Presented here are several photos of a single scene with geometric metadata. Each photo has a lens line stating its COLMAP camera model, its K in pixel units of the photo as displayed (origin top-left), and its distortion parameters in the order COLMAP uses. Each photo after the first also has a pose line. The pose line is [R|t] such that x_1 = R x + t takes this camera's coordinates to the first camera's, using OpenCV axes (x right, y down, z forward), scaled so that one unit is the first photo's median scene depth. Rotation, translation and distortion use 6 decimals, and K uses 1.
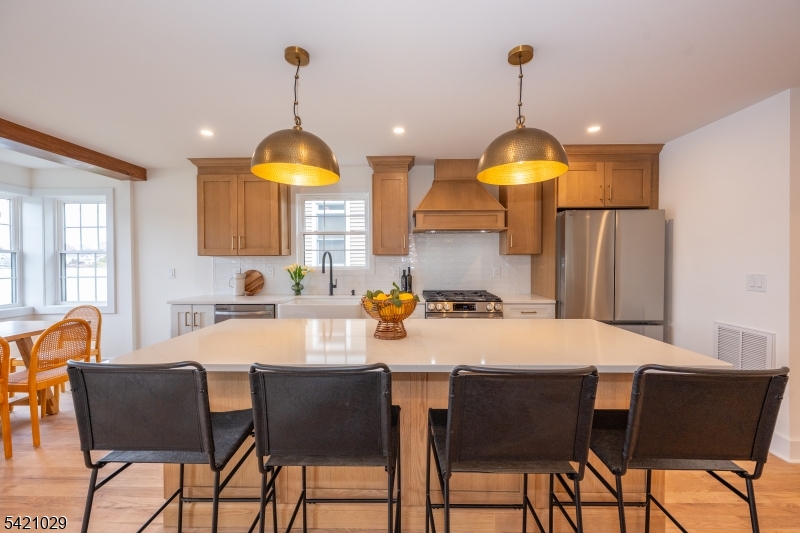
lens RADIAL K [[316.5, 0, 399.4], [0, 316.5, 264.2], [0, 0, 1]] dist [-0.001755, -0.000140]
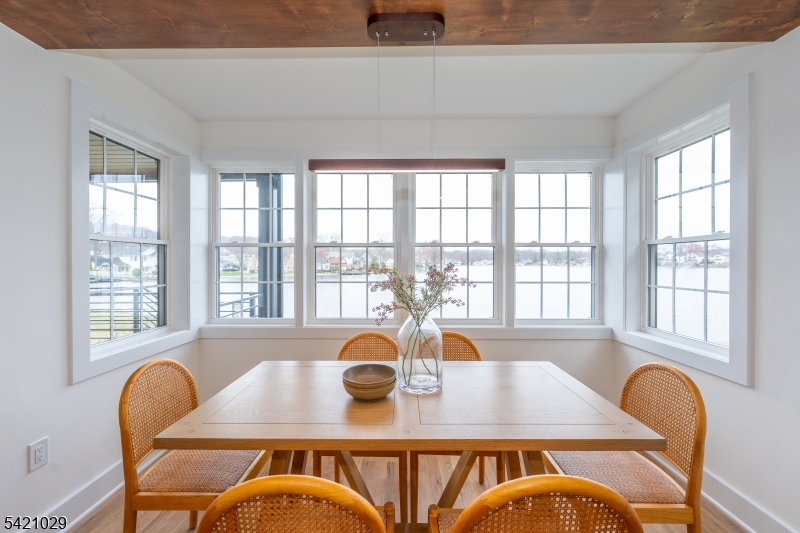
lens RADIAL K [[316.5, 0, 405.5], [0, 316.5, 262.7], [0, 0, 1]] dist [-0.001755, -0.000140]
pose [[0.011684, 0.007764, -0.999902, -0.526922], [-0.009485, 0.999926, 0.007654, -0.001368], [0.999887, 0.009394, 0.011757, 0.580507]]
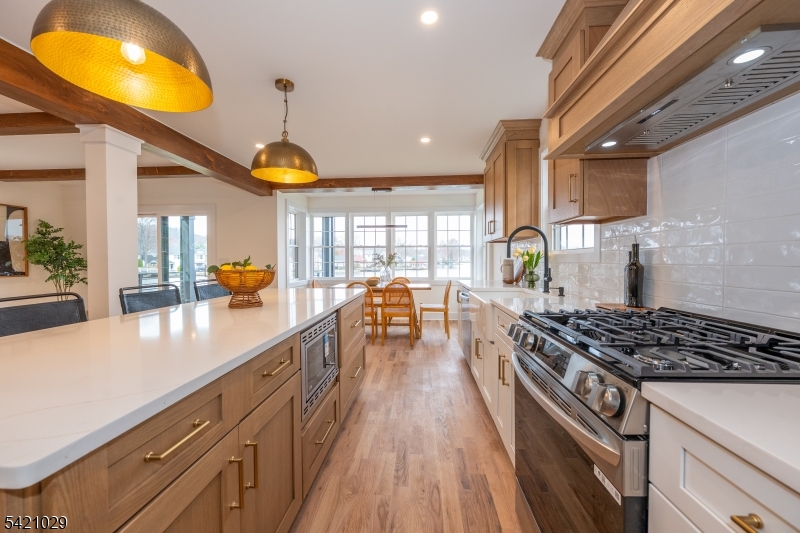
lens RADIAL K [[316.5, 0, 401.2], [0, 316.5, 266.5], [0, 0, 1]] dist [-0.001755, -0.000140]
pose [[-0.042712, 0.024004, -0.998799, 0.453034], [-0.005344, 0.999692, 0.024254, 0.029701], [0.999073, 0.006373, -0.042571, 0.717577]]
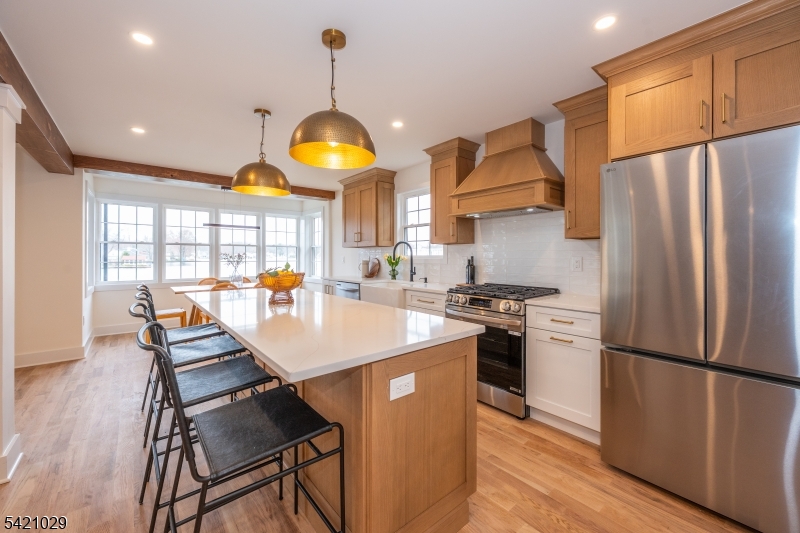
lens RADIAL K [[316.5, 0, 401.3], [0, 316.5, 255.4], [0, 0, 1]] dist [-0.001755, -0.000140]
pose [[0.662552, 0.003711, -0.749007, 0.586062], [-0.015278, 0.999847, -0.008561, 0.017629], [0.748860, 0.017115, 0.662507, 0.233645]]
